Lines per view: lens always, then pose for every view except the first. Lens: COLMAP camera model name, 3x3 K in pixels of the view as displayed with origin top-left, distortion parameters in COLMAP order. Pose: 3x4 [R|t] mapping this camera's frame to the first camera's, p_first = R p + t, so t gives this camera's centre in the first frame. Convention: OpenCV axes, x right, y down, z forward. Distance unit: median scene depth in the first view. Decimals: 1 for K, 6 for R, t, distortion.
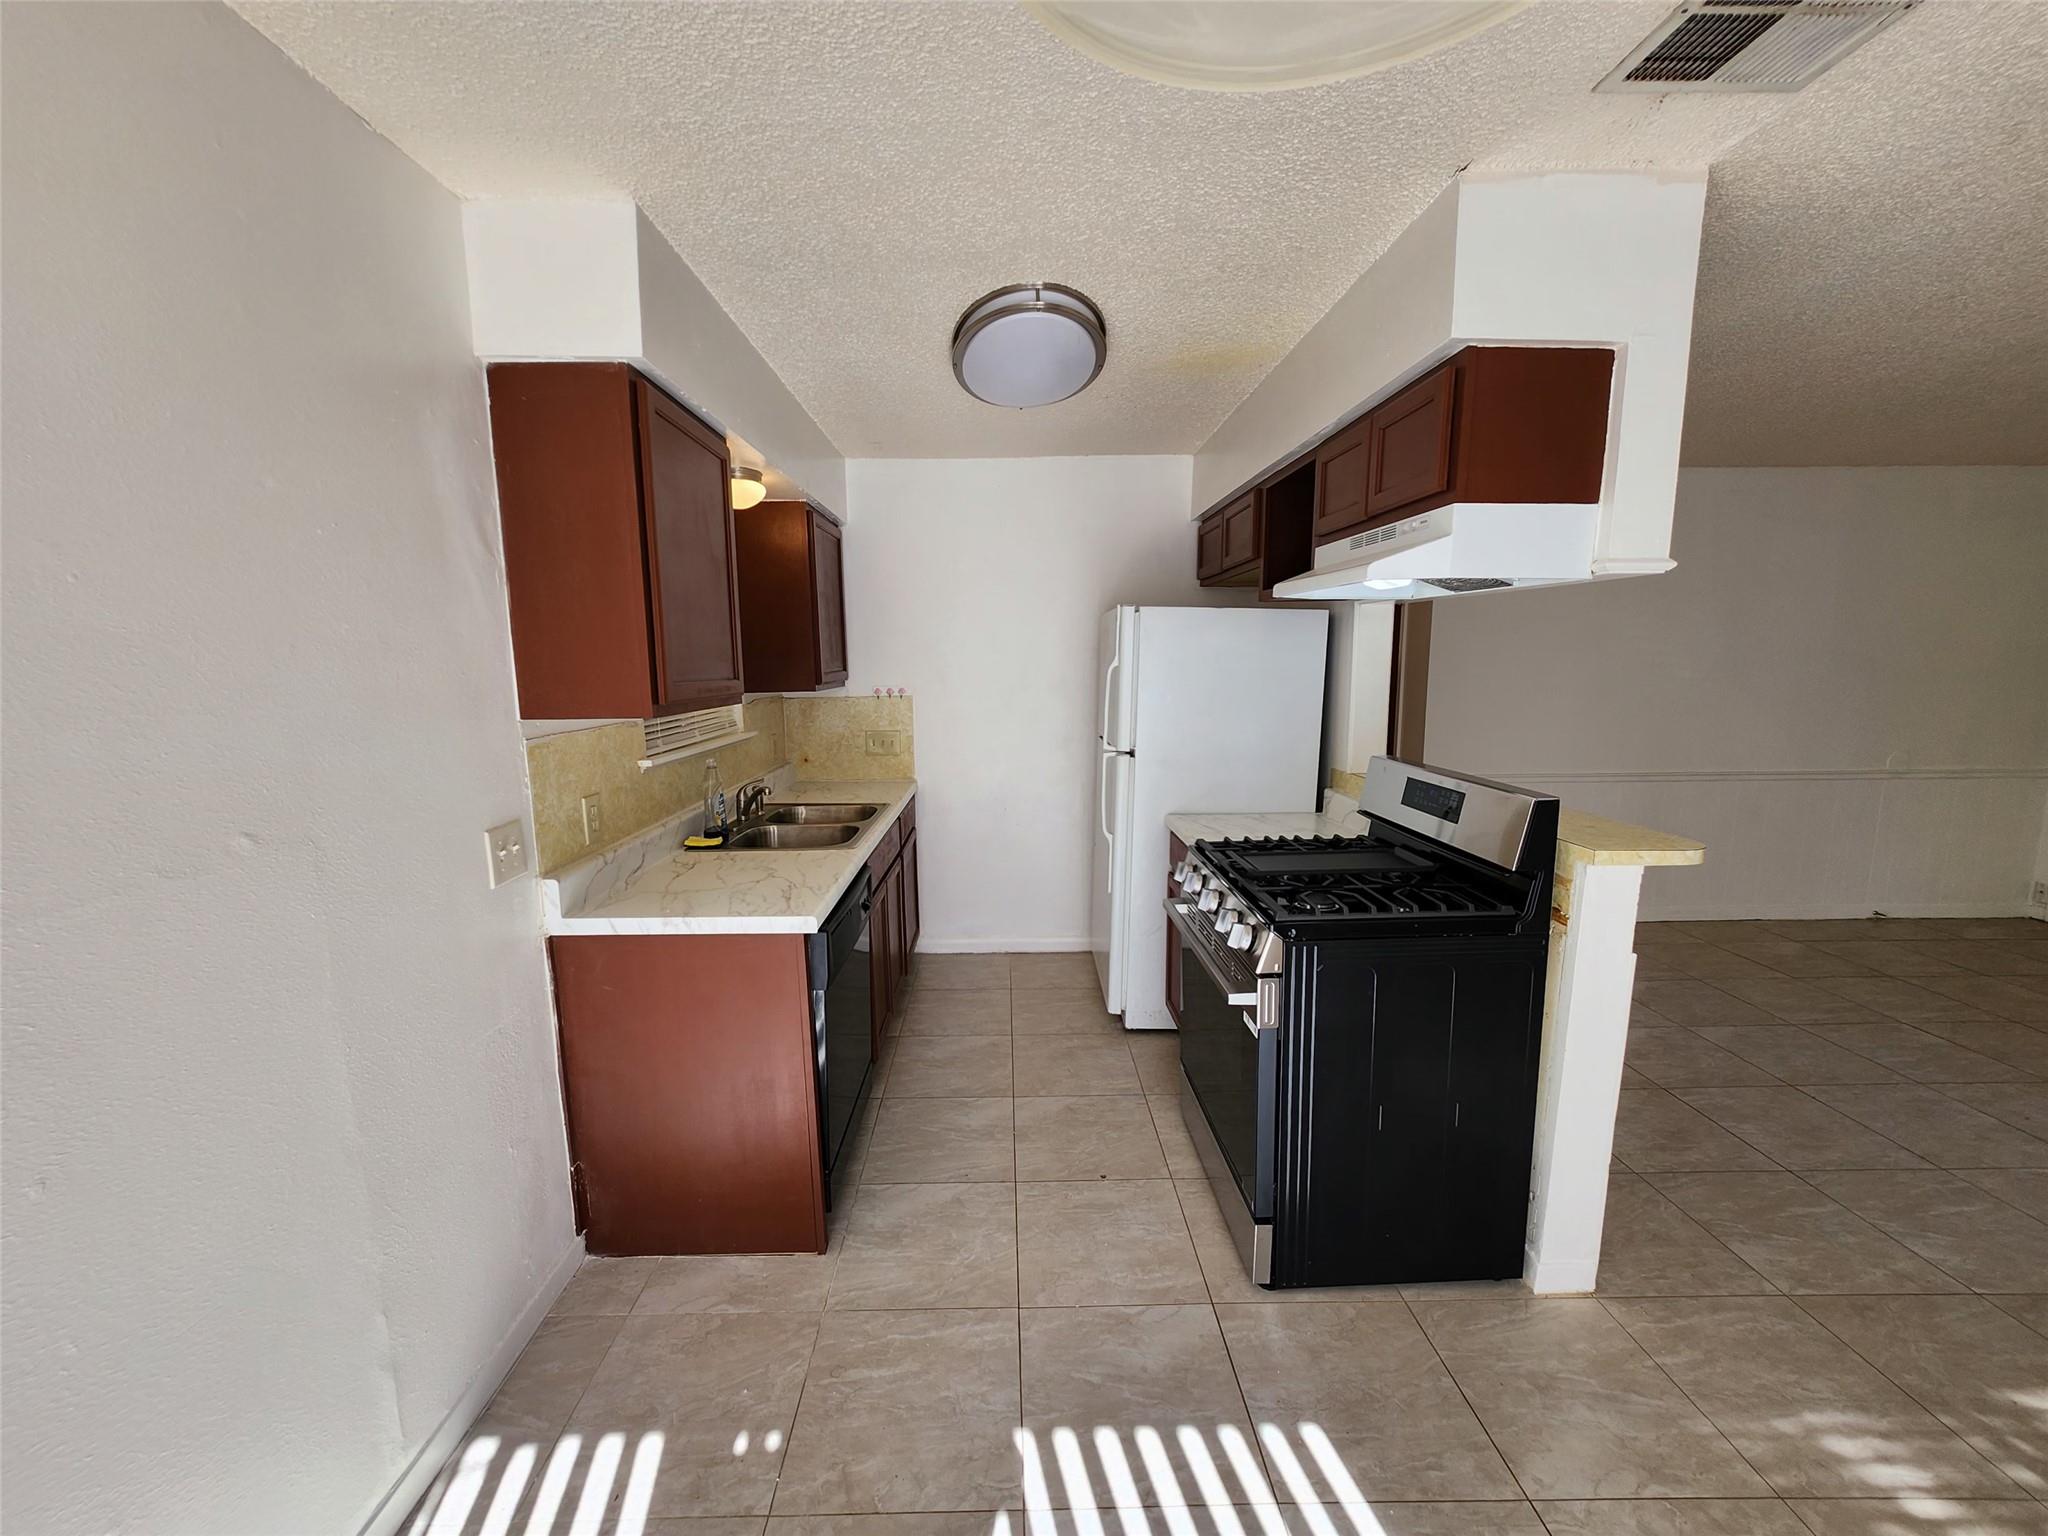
lens RADIAL K [[806.9, 0, 1009.1], [0, 806.9, 774.3], [0, 0, 1]] dist [-0.003340, 0.002327]
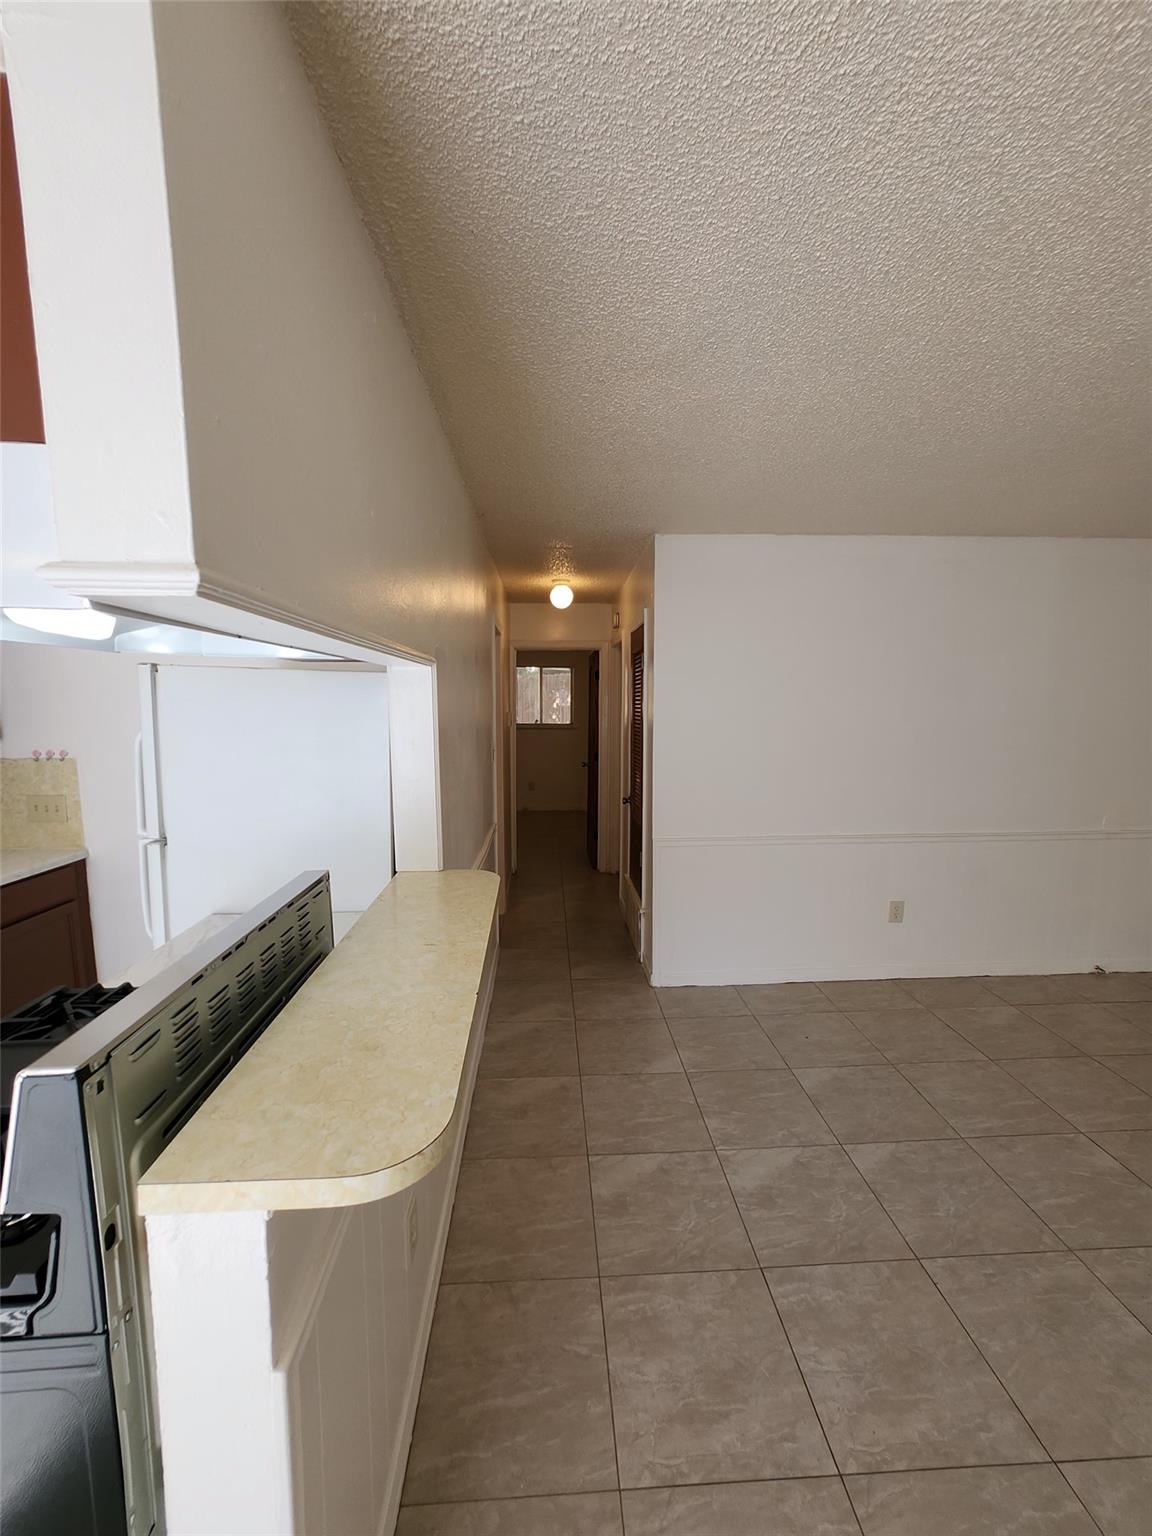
lens RADIAL K [[605.2, 0, 585.7], [0, 605.2, 759.0], [0, 0, 1]] dist [-0.003340, 0.002327]
pose [[0.998850, 0.005647, 0.047621, 0.791104], [-0.002850, 0.998277, -0.058607, -0.103926], [-0.047870, 0.058404, 0.997145, 0.498063]]
